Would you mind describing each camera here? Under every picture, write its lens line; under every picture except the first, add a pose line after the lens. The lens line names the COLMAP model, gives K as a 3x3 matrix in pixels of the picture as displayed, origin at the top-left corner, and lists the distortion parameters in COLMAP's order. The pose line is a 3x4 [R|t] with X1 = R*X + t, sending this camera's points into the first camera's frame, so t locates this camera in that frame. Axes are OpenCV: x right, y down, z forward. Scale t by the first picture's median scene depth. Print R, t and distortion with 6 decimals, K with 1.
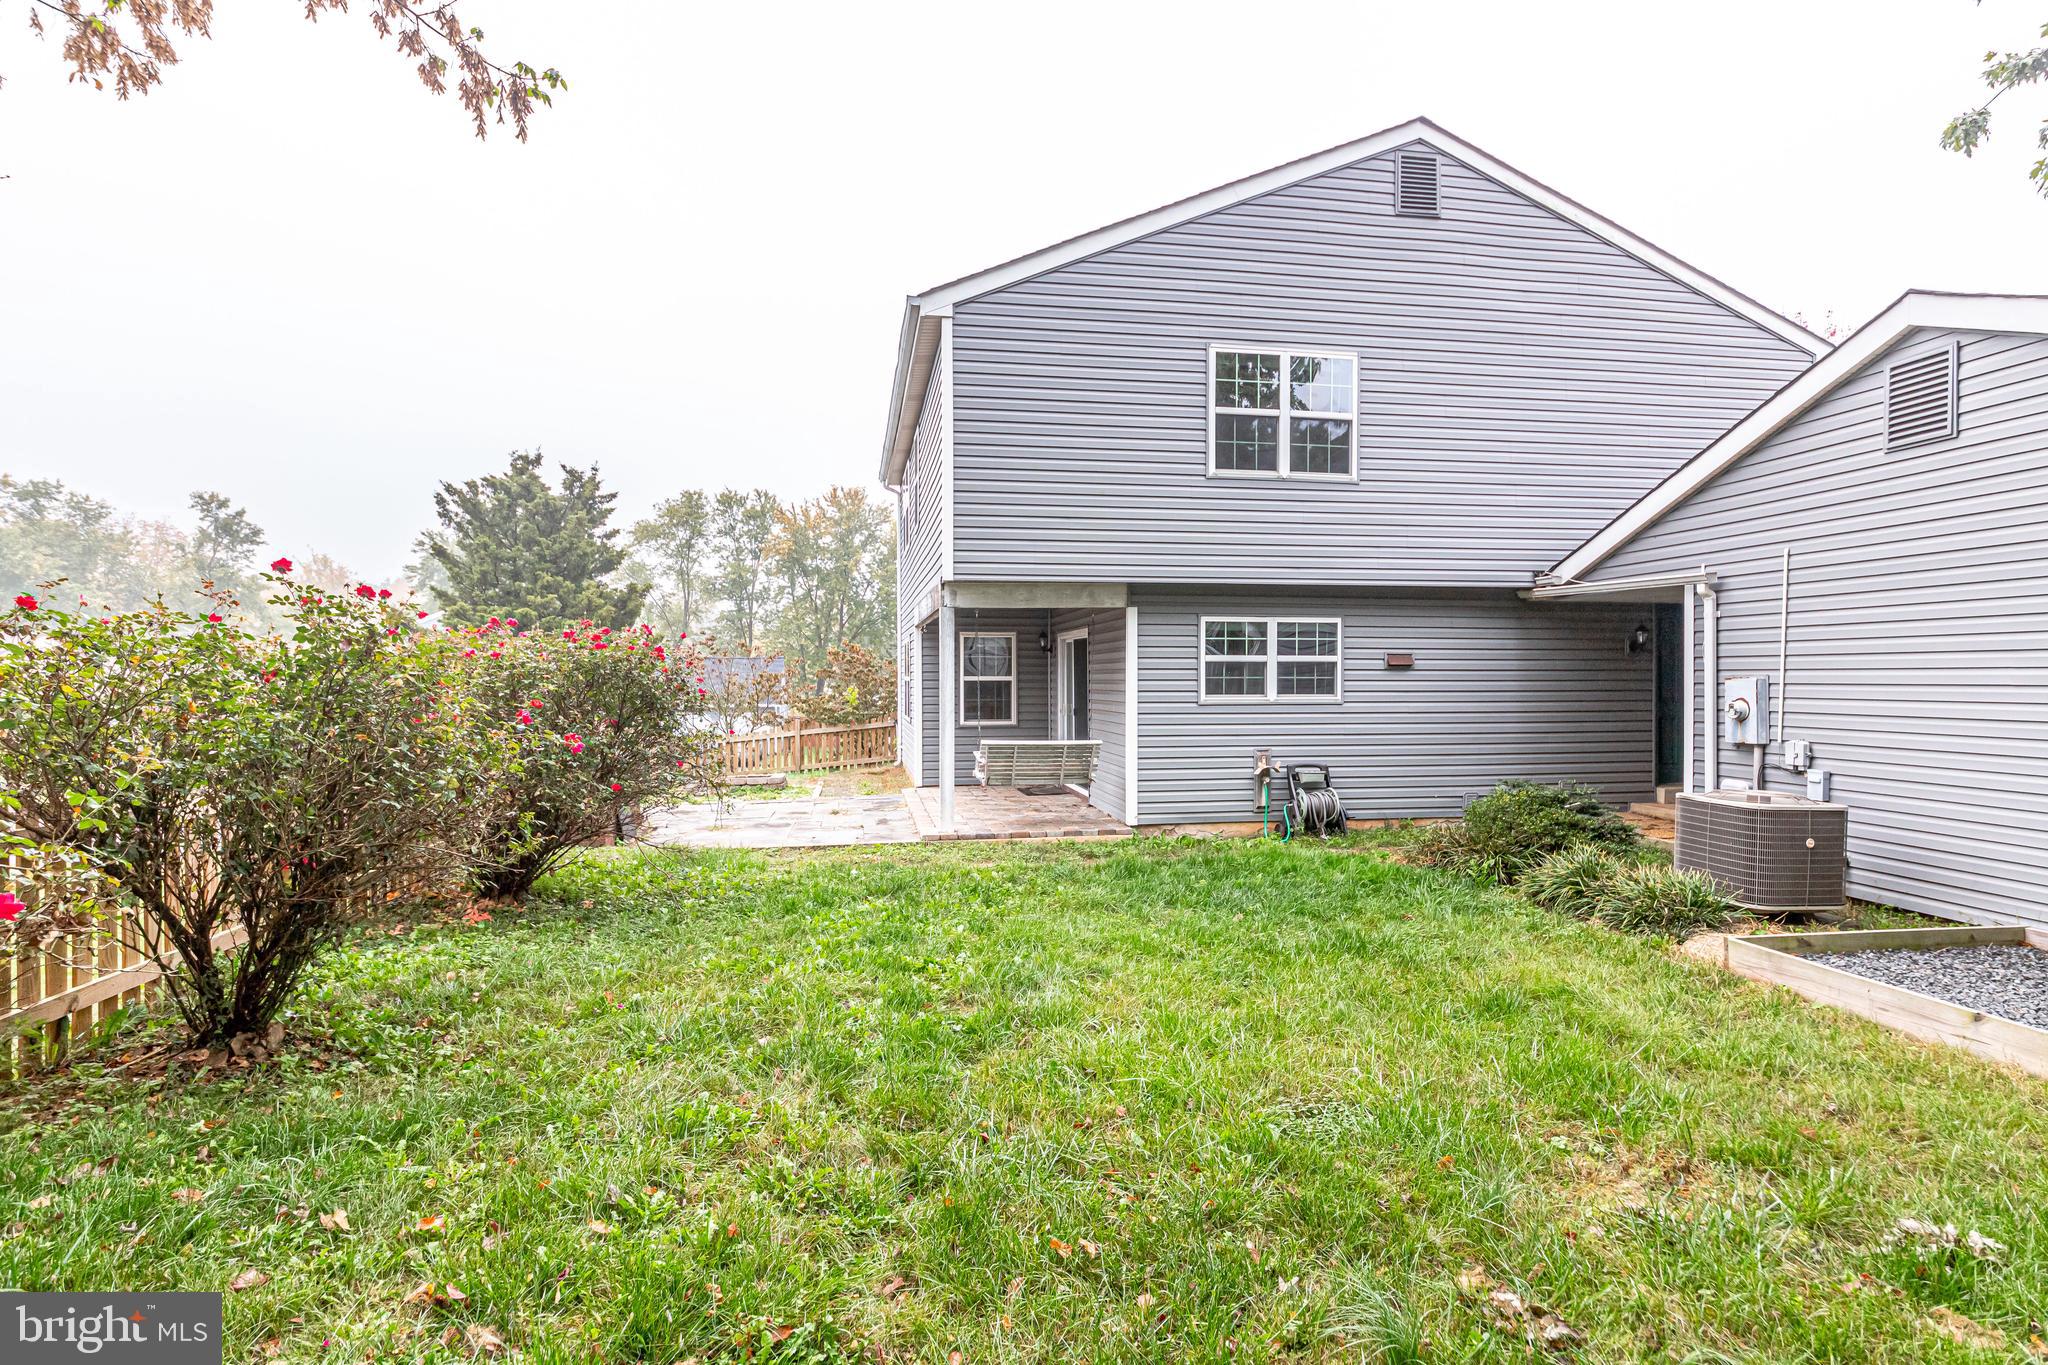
lens RADIAL K [[1000.7, 0, 1024.6], [0, 1000.7, 671.0], [0, 0, 1]] dist [-0.000777, 0.000148]
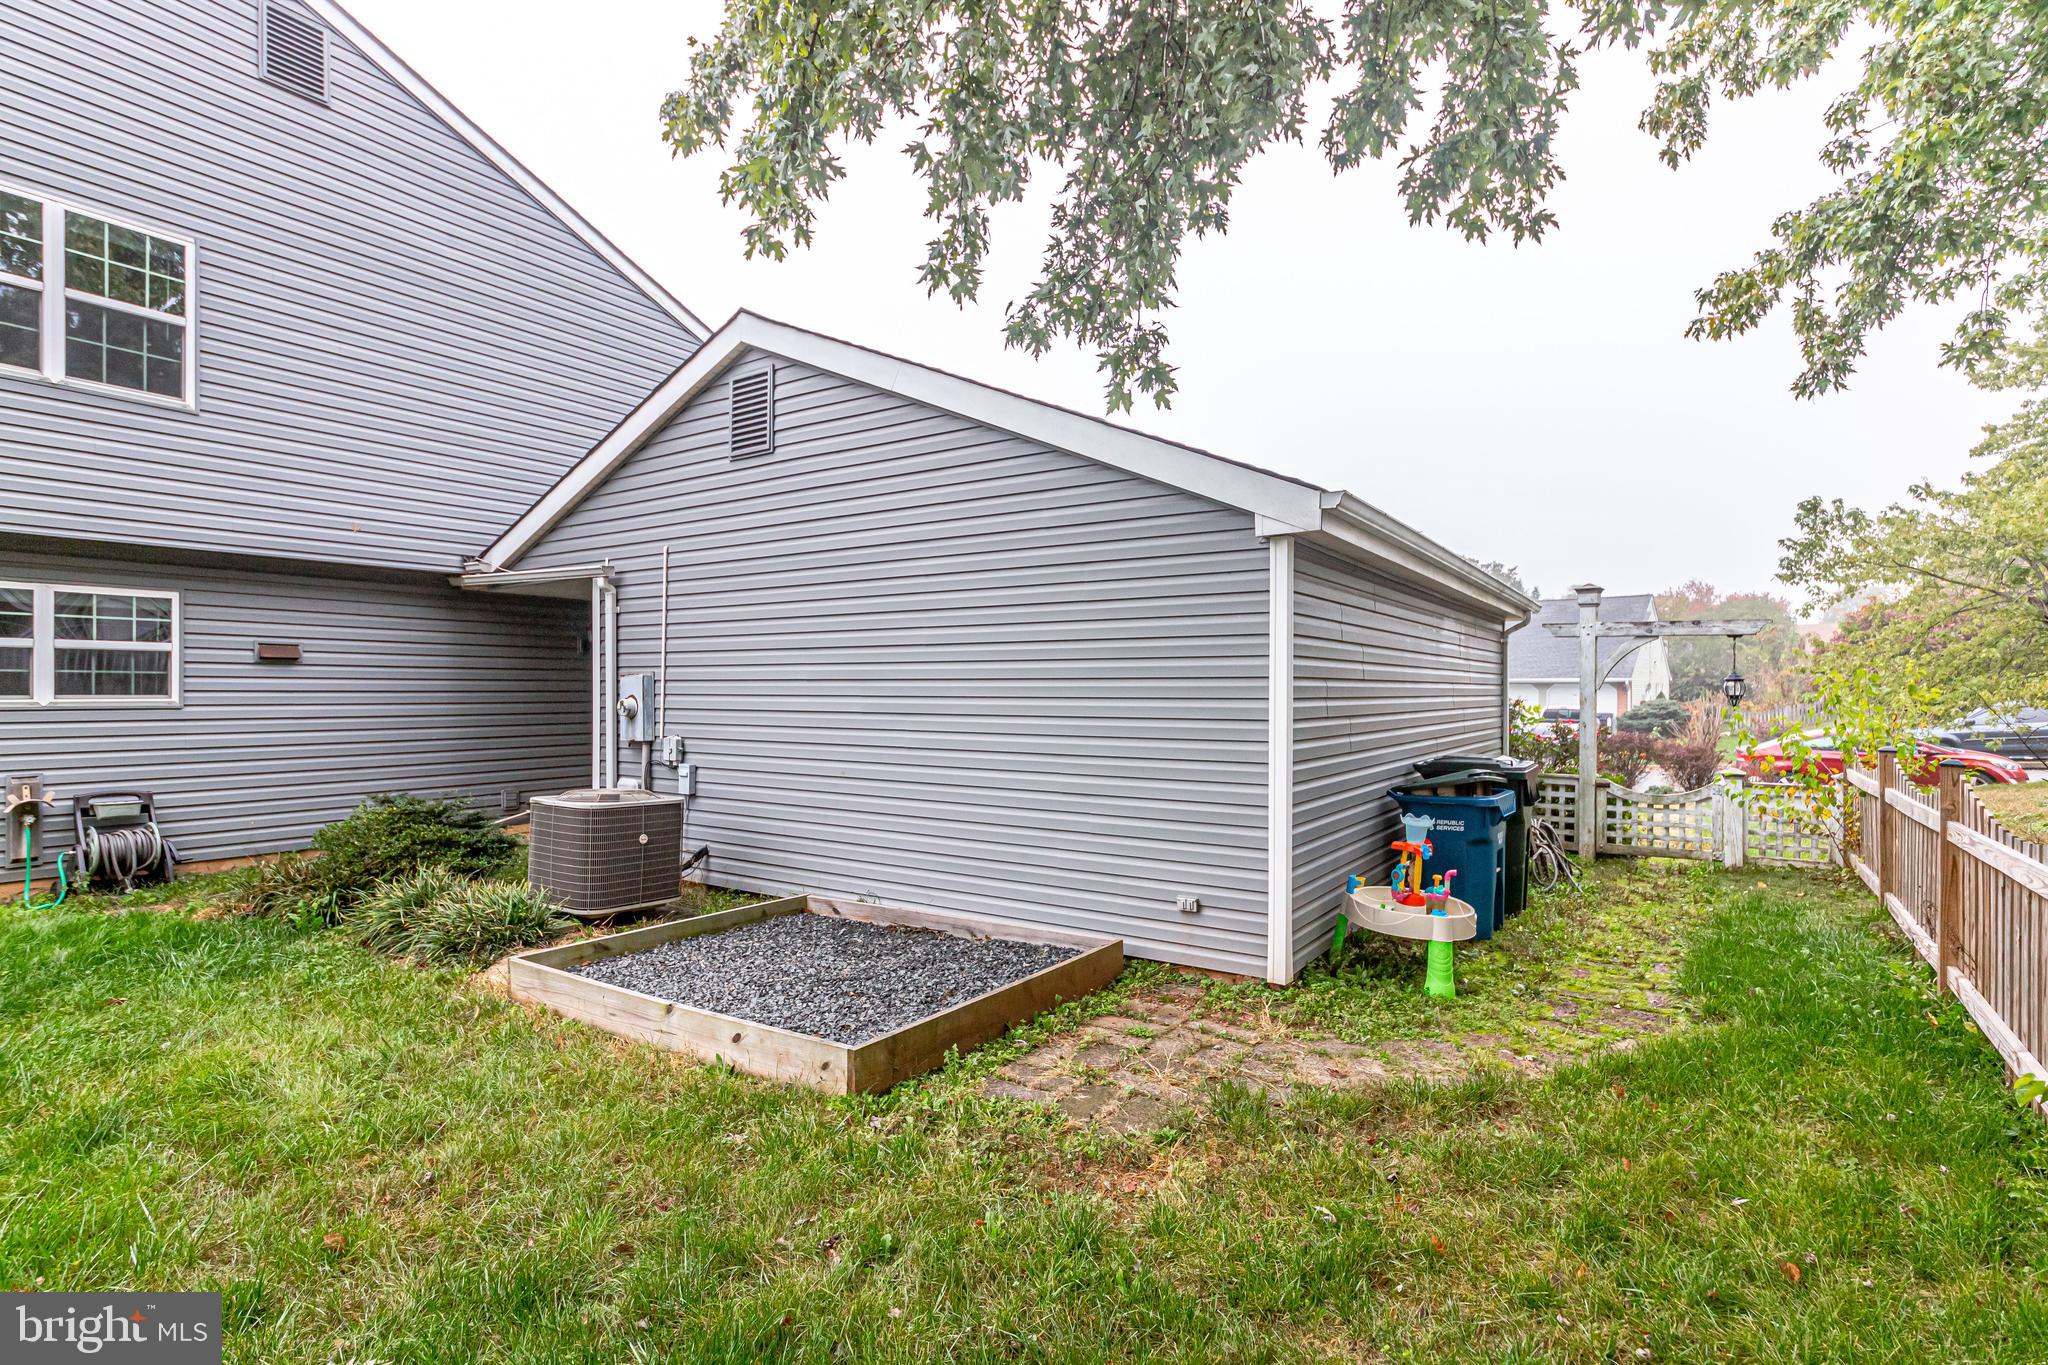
lens RADIAL K [[1000.7, 0, 1024.6], [0, 1000.7, 671.0], [0, 0, 1]] dist [-0.000777, 0.000148]
pose [[0.687405, 0.016056, 0.726097, 0.259131], [-0.007076, 0.999856, -0.015410, 0.015380], [-0.726240, 0.005455, 0.687420, 0.039658]]
